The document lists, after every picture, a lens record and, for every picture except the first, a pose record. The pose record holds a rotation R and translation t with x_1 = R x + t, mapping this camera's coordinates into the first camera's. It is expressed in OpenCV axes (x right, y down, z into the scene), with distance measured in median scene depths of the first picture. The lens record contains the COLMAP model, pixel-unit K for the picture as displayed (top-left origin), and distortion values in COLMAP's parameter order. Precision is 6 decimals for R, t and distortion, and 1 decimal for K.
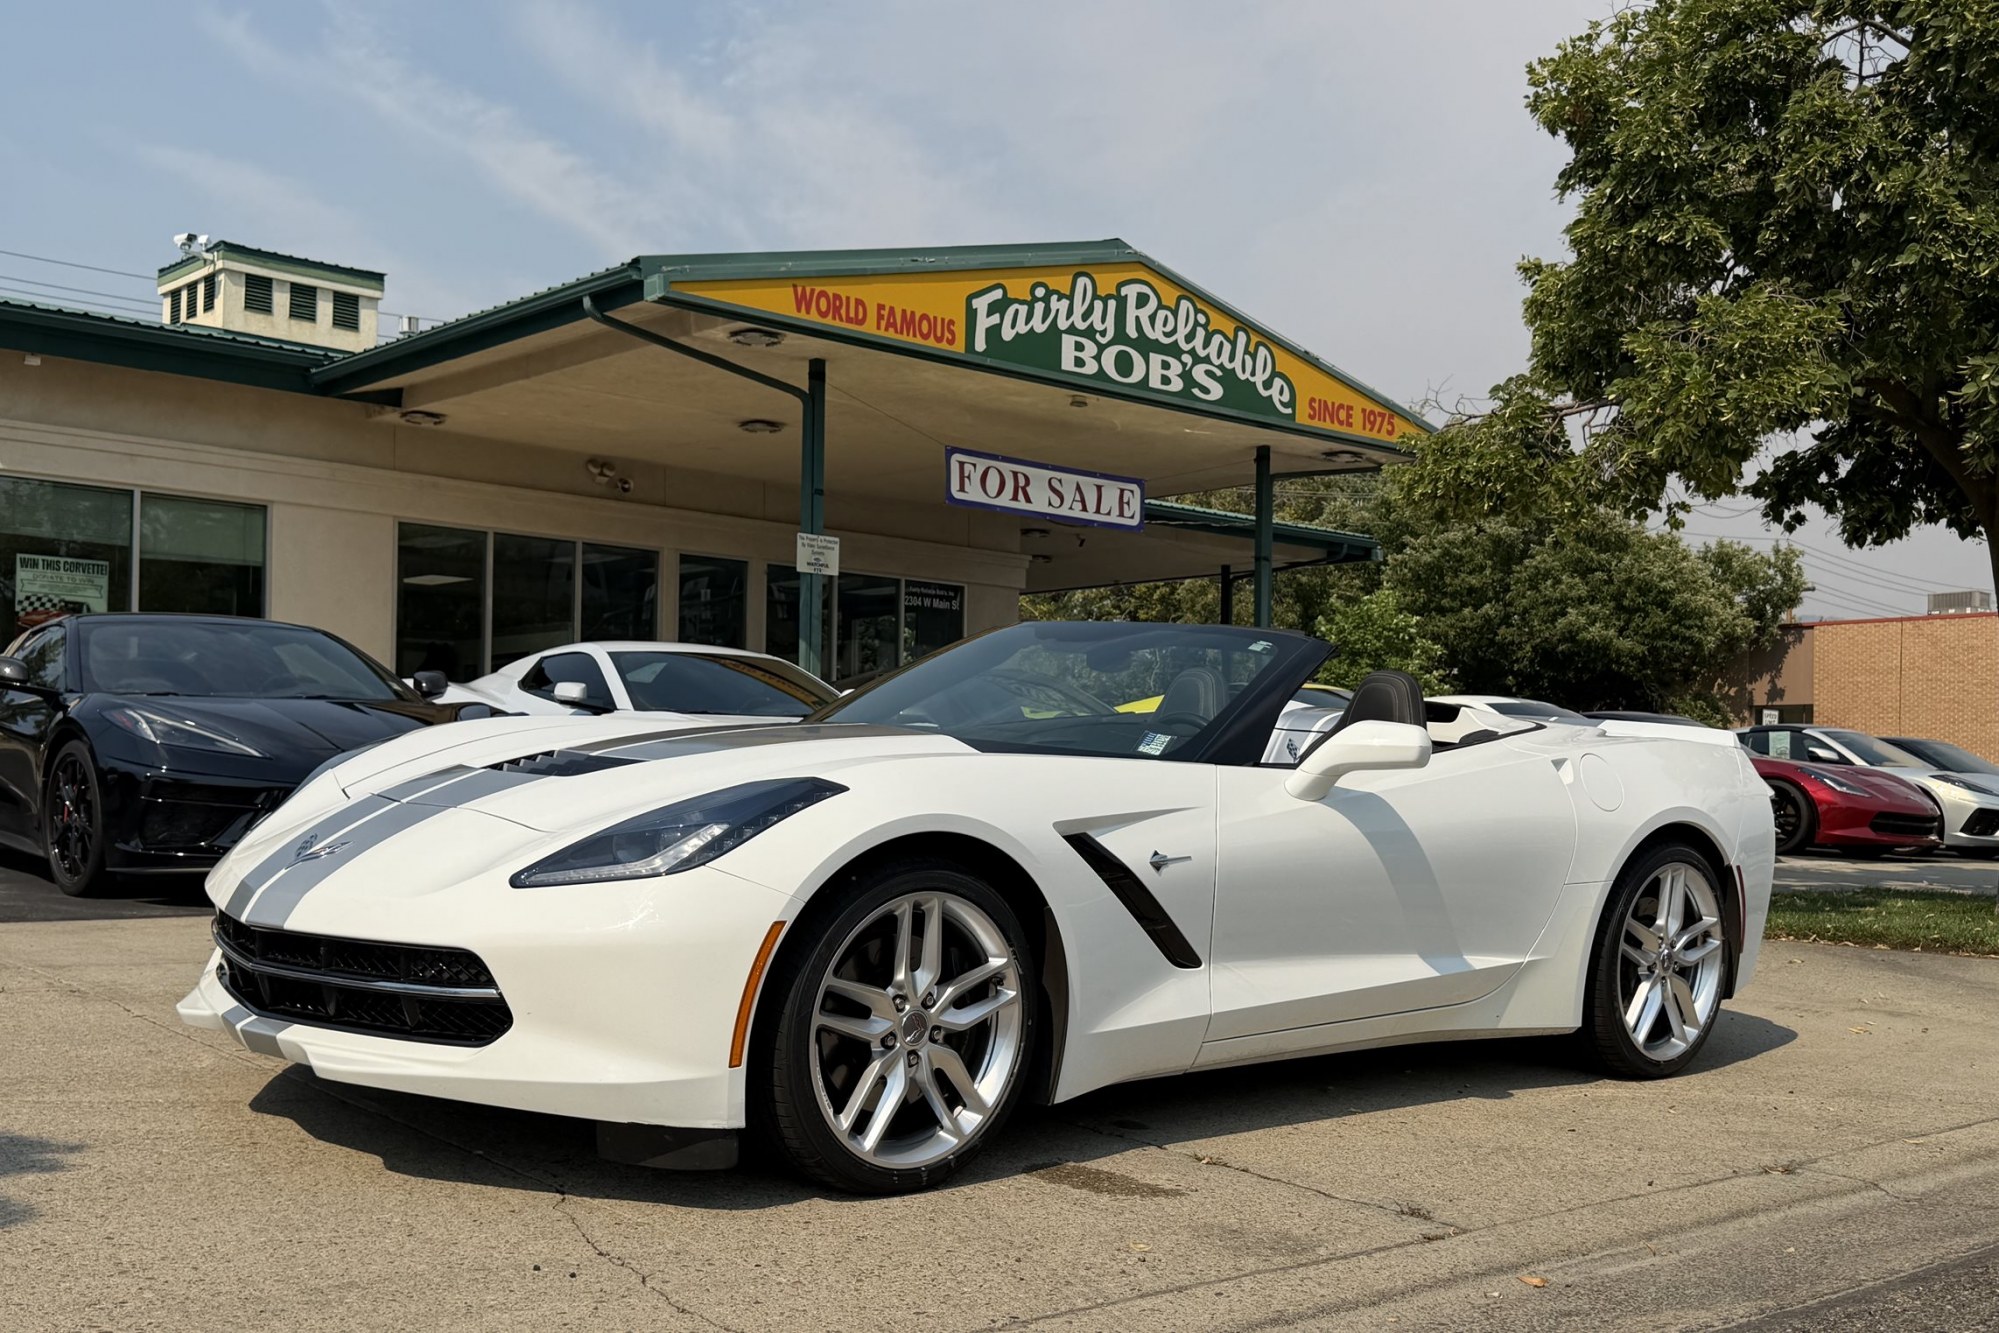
lens RADIAL K [[2184.3, 0, 992.8], [0, 2184.3, 735.1], [0, 0, 1]] dist [0.179600, -0.462264]
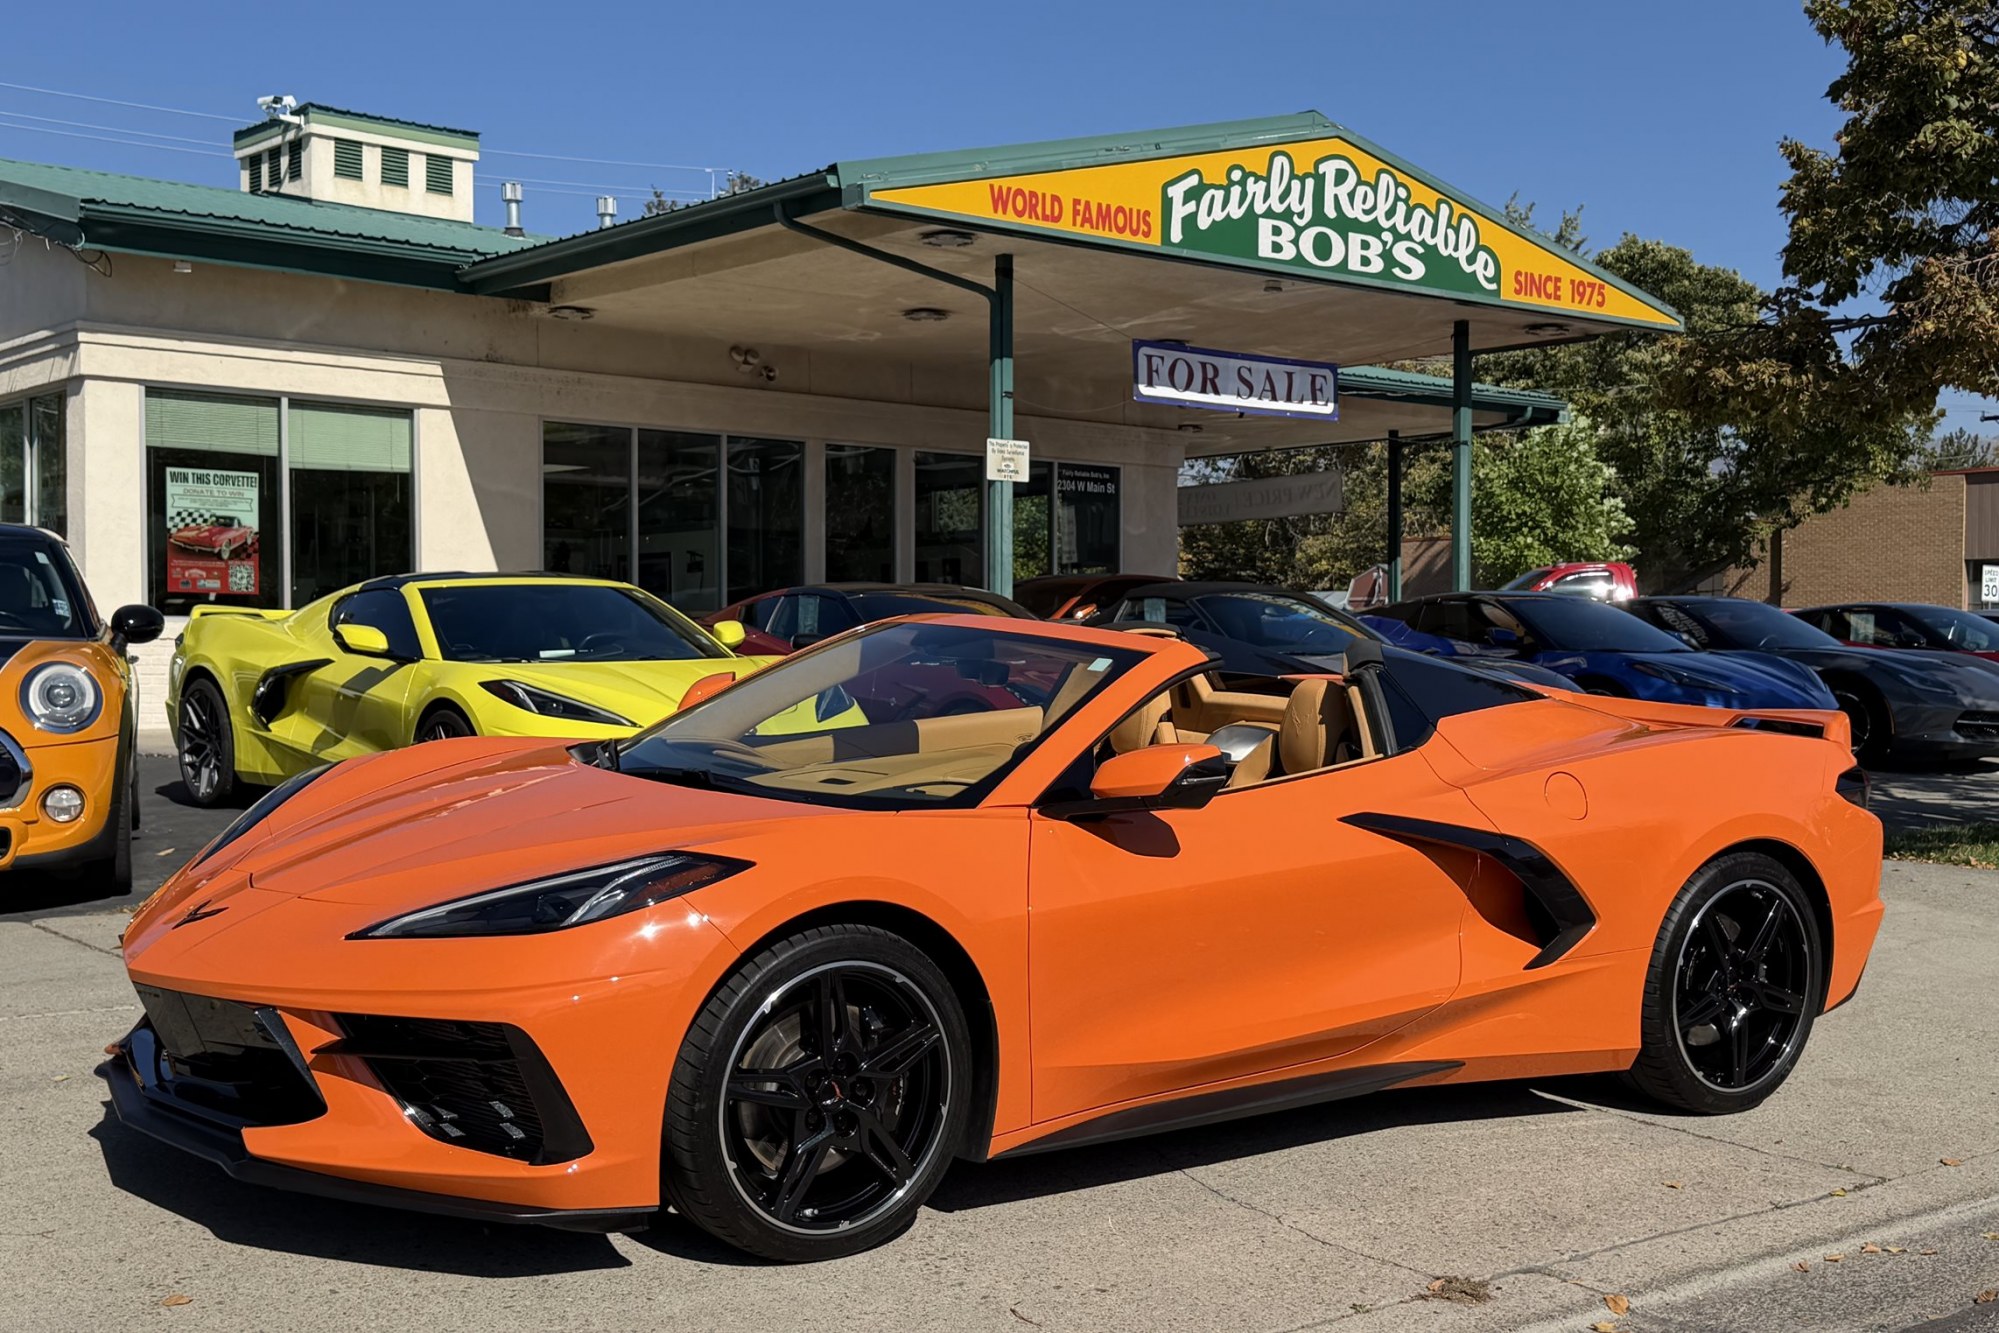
lens RADIAL K [[2511.1, 0, 984.4], [0, 2511.1, 687.2], [0, 0, 1]] dist [0.220398, -0.597456]
pose [[0.999410, -0.013680, -0.031512, -0.052668], [0.014922, 0.999107, 0.039528, -0.025230], [0.030943, -0.039975, 0.998721, -0.094433]]
